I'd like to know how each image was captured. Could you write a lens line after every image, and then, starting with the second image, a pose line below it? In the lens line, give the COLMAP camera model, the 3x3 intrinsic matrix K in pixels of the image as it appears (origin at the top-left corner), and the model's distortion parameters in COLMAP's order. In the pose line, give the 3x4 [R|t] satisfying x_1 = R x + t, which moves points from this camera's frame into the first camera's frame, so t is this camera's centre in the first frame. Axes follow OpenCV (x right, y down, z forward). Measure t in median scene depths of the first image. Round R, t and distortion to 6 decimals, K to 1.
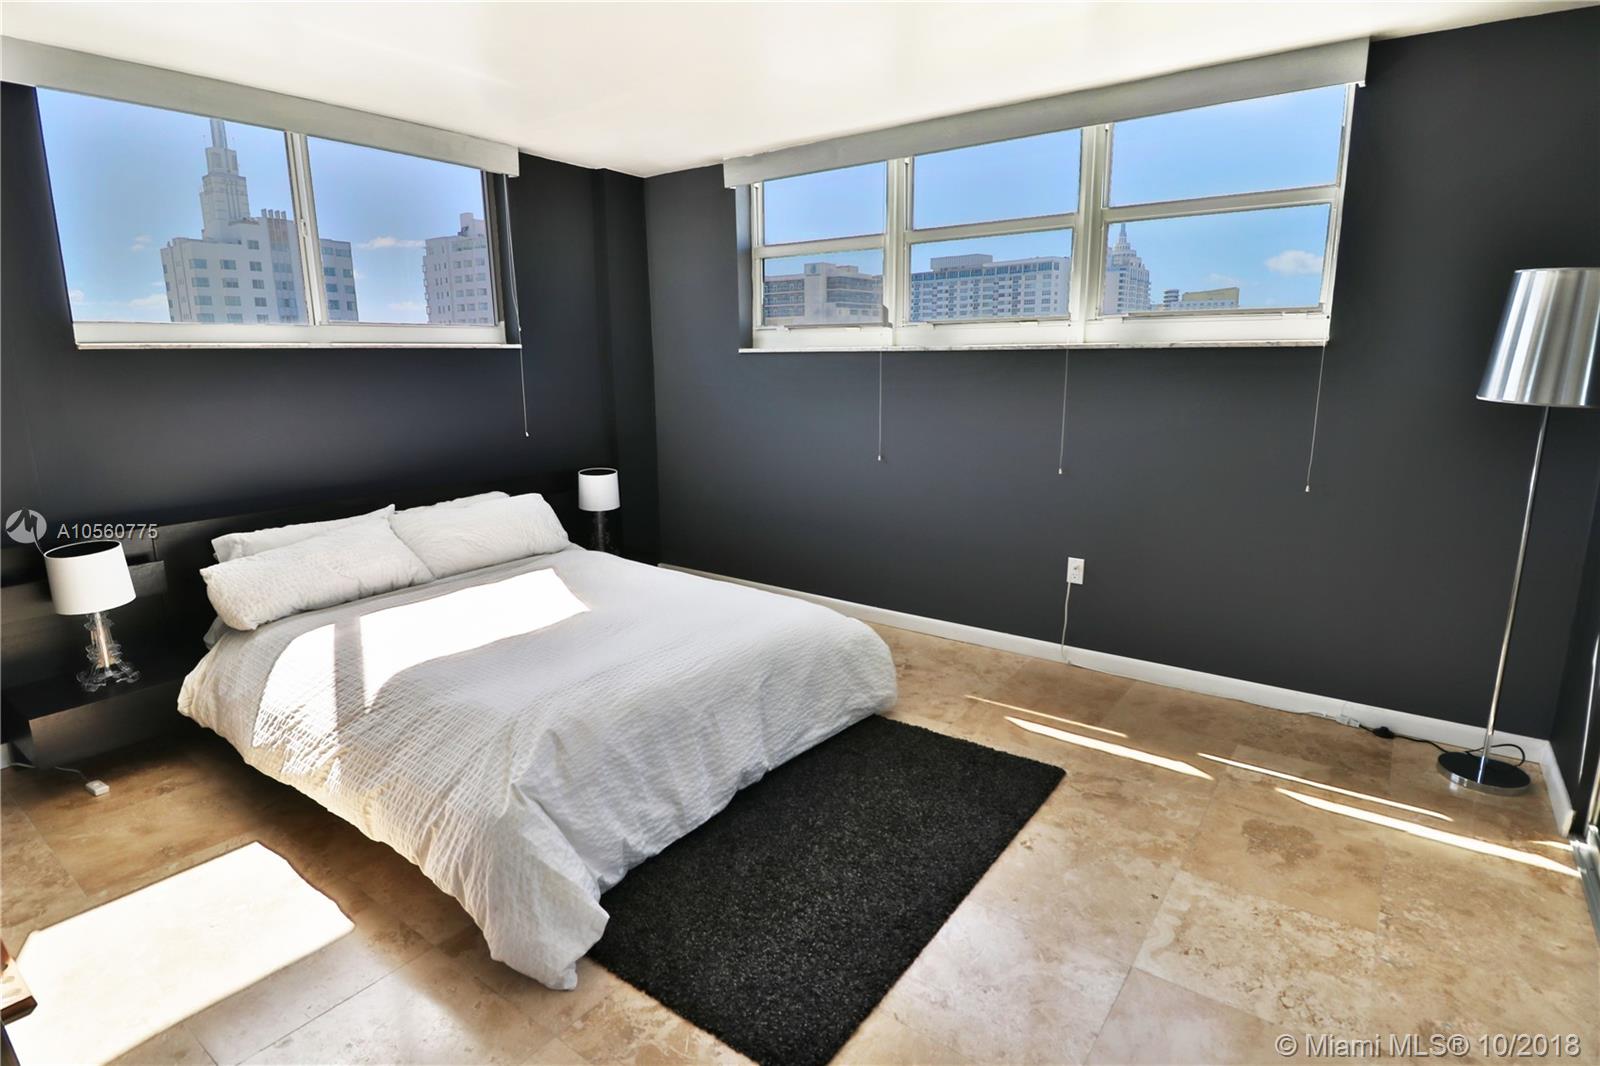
lens RADIAL K [[827.4, 0, 800.3], [0, 827.4, 528.5], [0, 0, 1]] dist [0.000994, -0.016571]
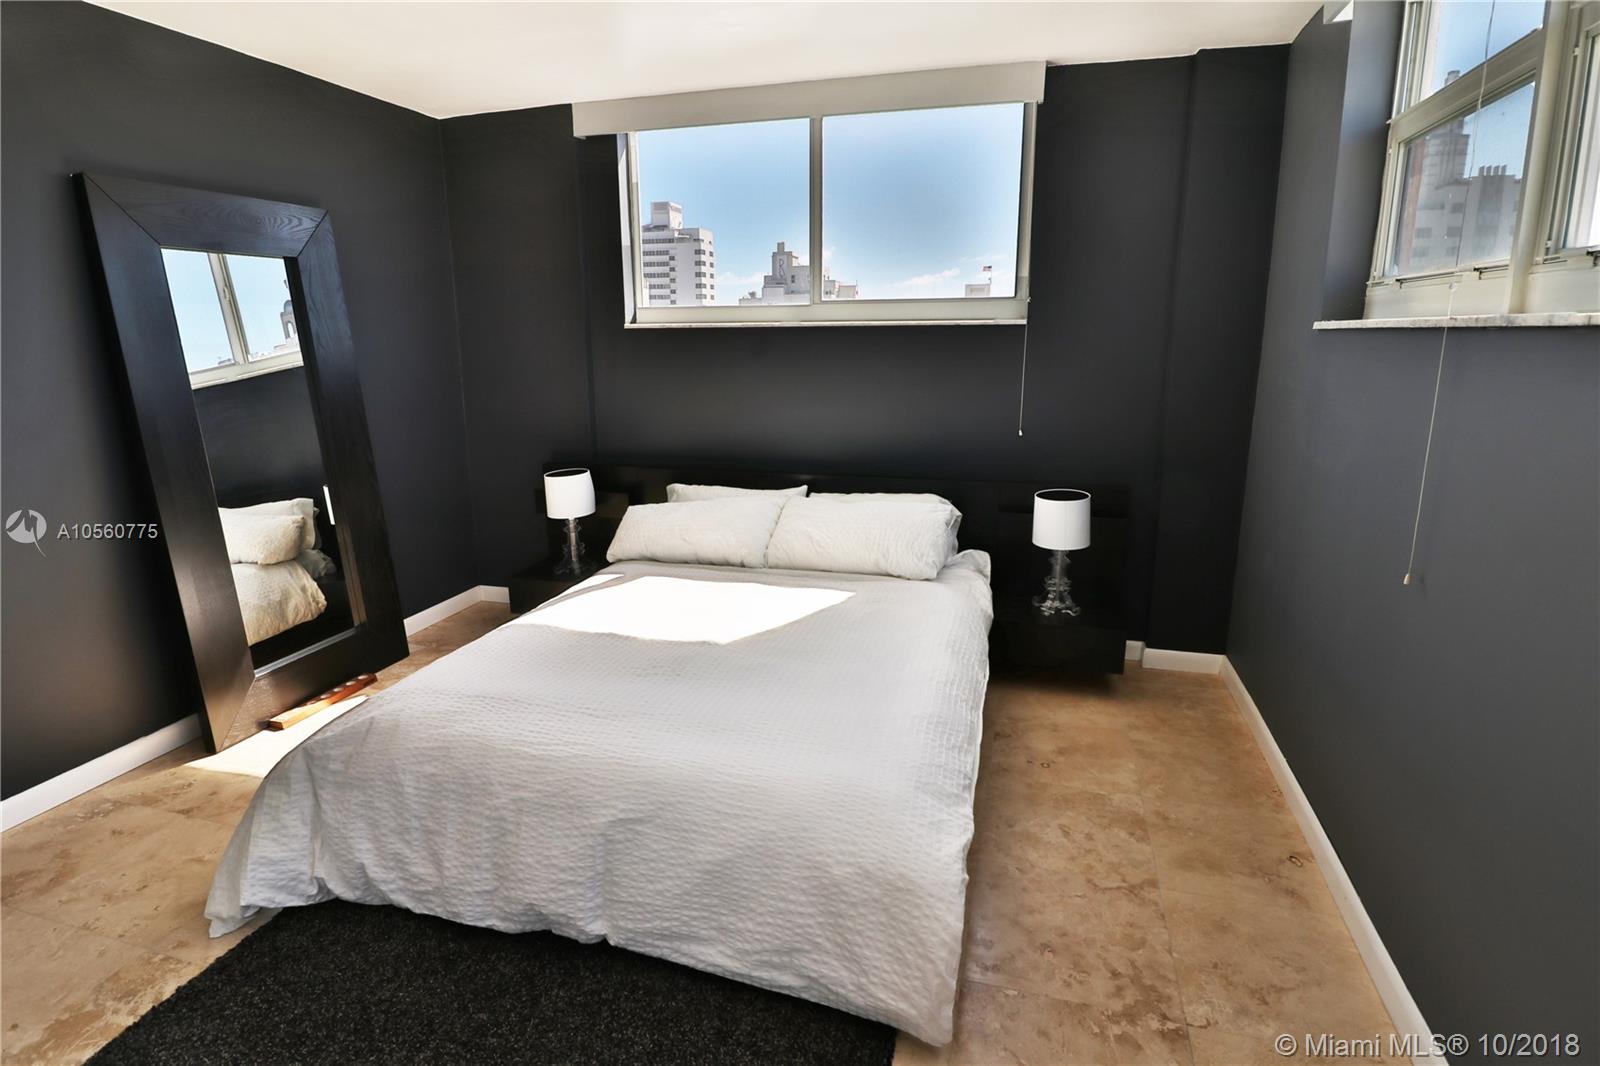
lens RADIAL K [[842.9, 0, 793.5], [0, 842.9, 525.1], [0, 0, 1]] dist [0.004173, -0.018071]
pose [[0.333073, 0.210749, -0.919047, 0.539791], [-0.190640, 0.969623, 0.153256, -0.167242], [0.923428, 0.124161, 0.363132, 0.781428]]
